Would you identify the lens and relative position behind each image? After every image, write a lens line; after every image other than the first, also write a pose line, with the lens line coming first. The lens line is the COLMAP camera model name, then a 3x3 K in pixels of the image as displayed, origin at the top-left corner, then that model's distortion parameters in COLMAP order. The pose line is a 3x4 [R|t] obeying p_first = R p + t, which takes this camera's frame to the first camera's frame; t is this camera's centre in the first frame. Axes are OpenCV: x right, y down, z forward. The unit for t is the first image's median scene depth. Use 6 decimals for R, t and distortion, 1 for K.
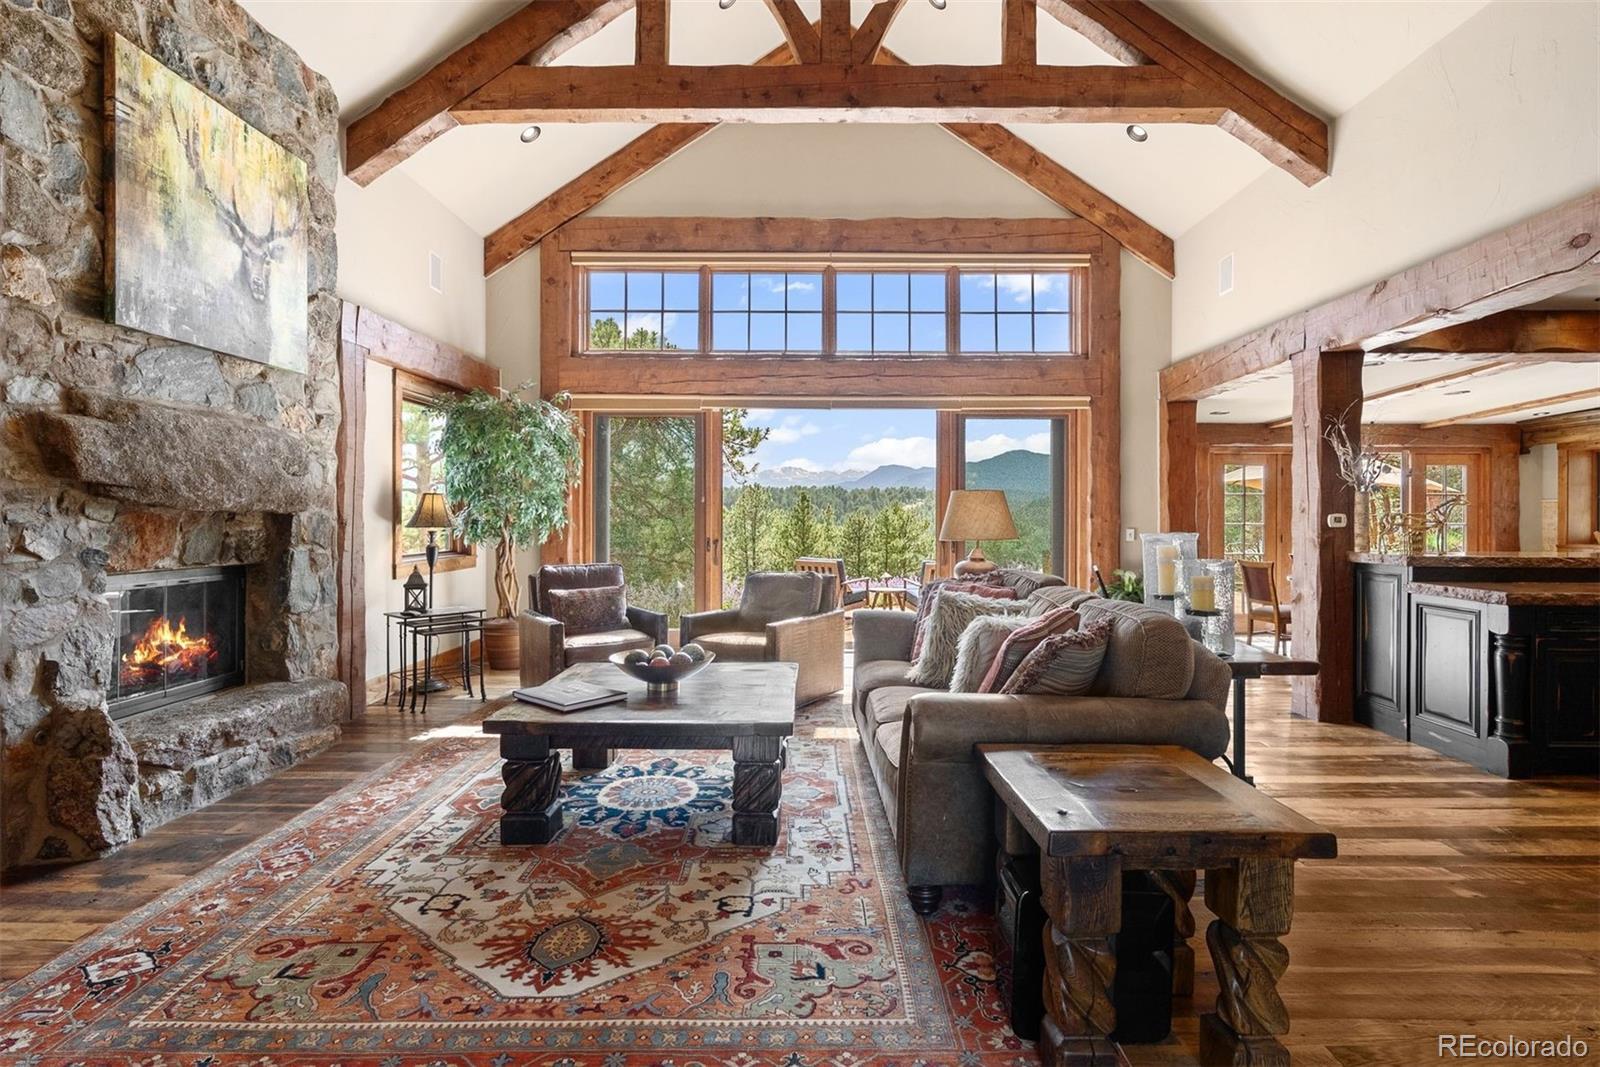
lens RADIAL K [[761.4, 0, 802.0], [0, 761.4, 517.9], [0, 0, 1]] dist [-0.012127, 0.005252]
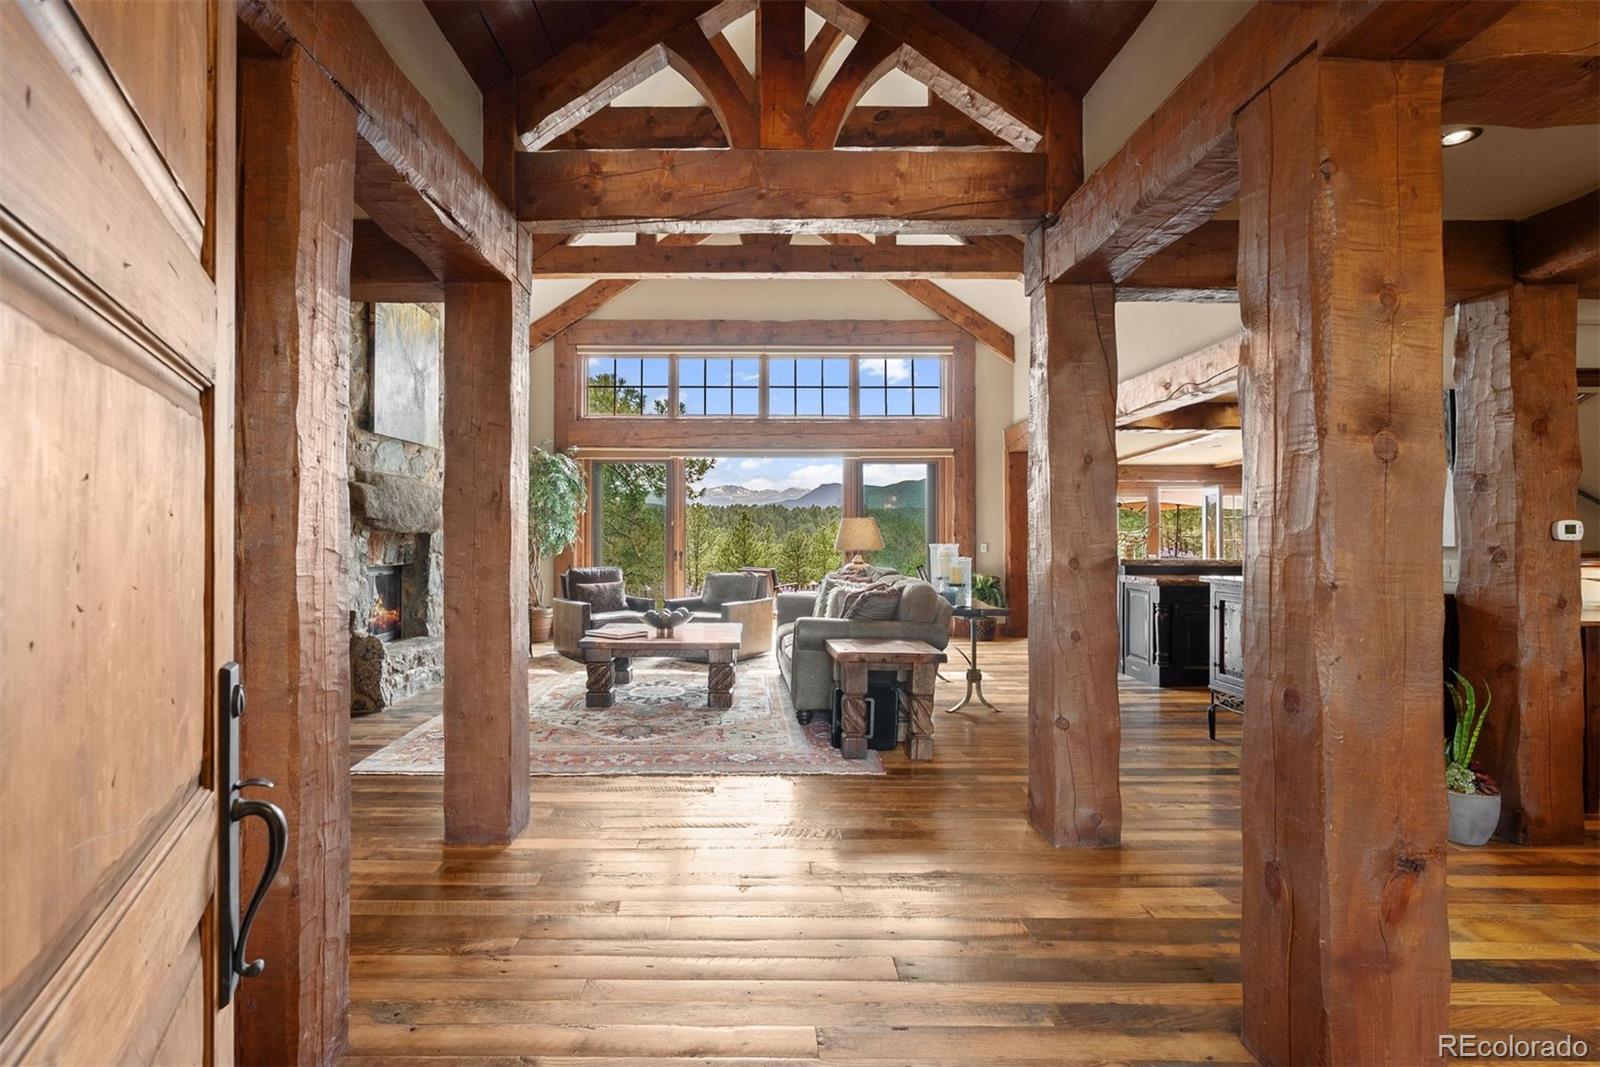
lens RADIAL K [[764.8, 0, 723.8], [0, 764.8, 533.3], [0, 0, 1]] dist [0.000810, 0.000194]
pose [[0.999579, -0.000223, -0.028997, 0.007739], [0.000097, 0.999991, -0.004346, 0.000275], [0.028998, 0.004341, 0.999570, -0.688345]]
